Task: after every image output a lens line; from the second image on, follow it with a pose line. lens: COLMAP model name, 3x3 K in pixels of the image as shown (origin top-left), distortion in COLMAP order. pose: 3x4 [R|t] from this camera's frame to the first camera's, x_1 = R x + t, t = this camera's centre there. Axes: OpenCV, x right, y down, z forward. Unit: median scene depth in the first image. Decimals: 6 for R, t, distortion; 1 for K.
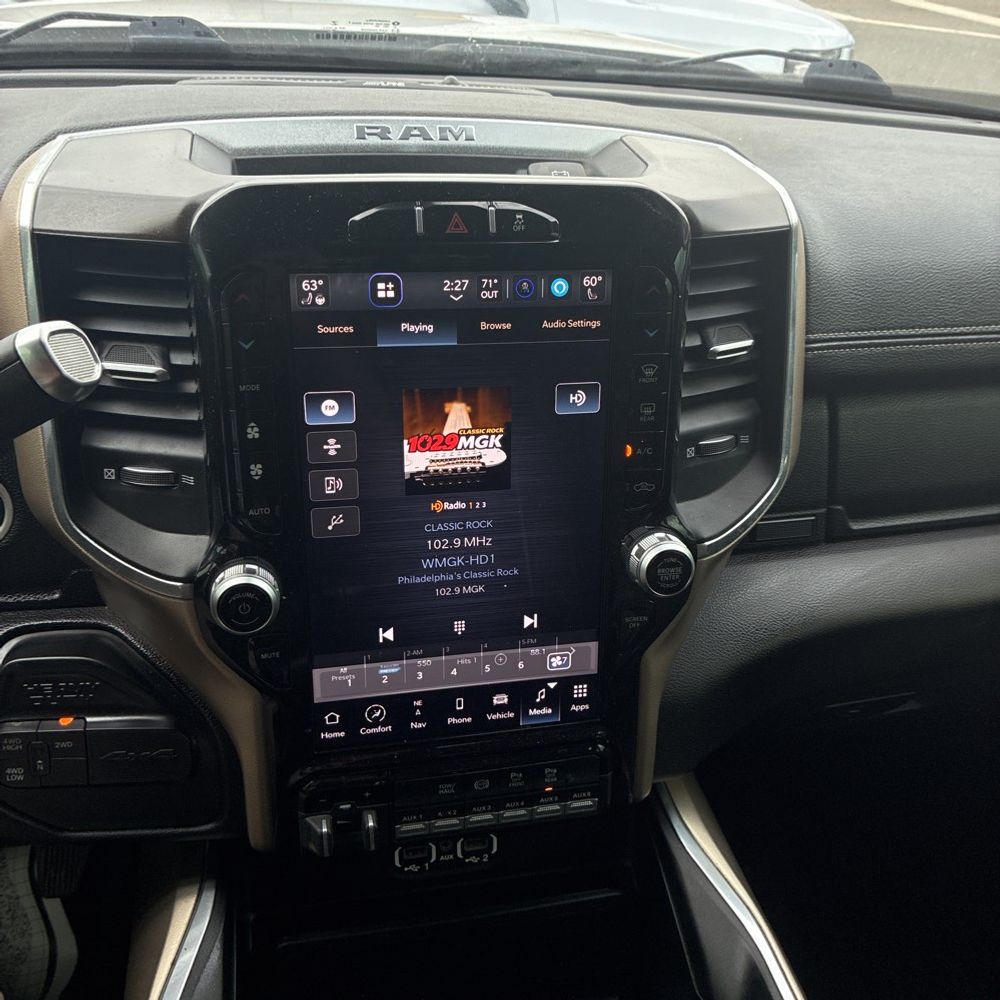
lens RADIAL K [[1016.4, 0, 501.6], [0, 1016.4, 498.1], [0, 0, 1]] dist [0.023623, 0.000000]
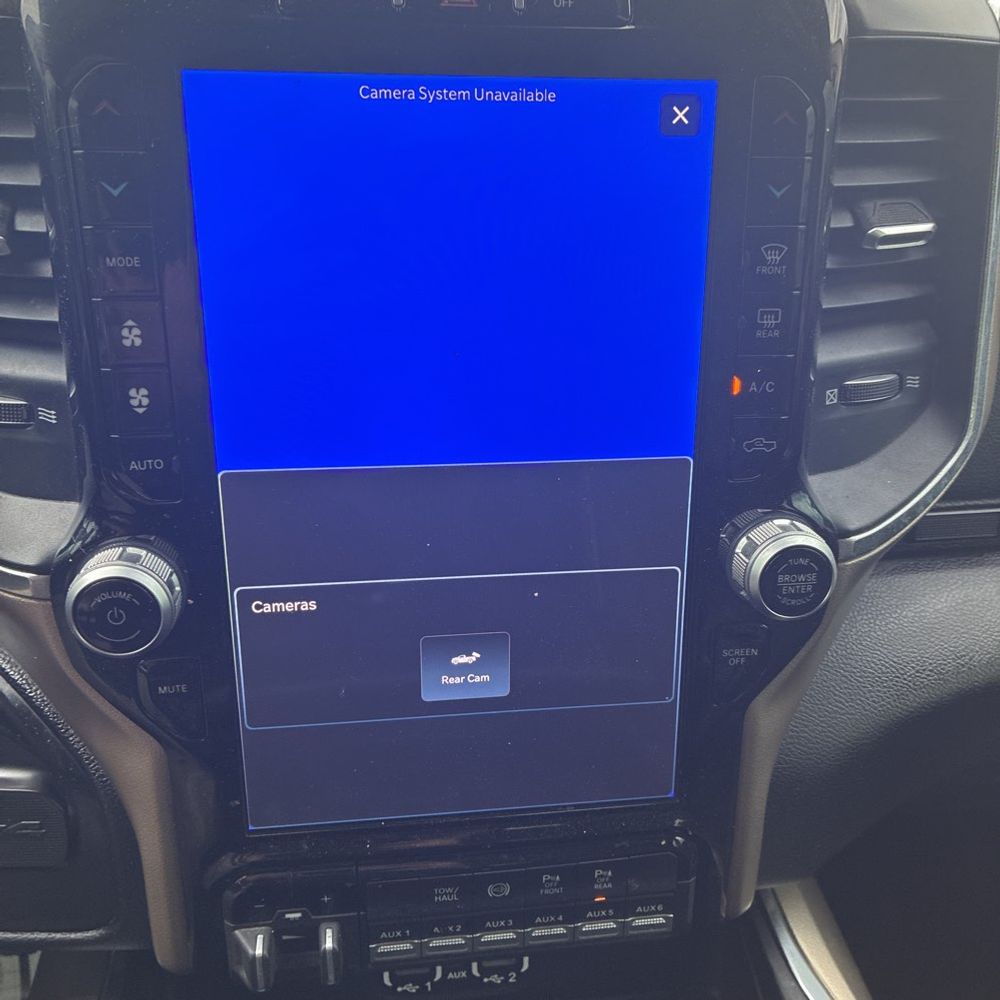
lens RADIAL K [[1016.4, 0, 498.1], [0, 1016.4, 501.2], [0, 0, 1]] dist [0.023623, 0.000000]
pose [[0.996234, 0.024052, -0.083301, 0.030498], [-0.024638, 0.999678, -0.006012, 0.030196], [0.083130, 0.008042, 0.996506, 0.336841]]
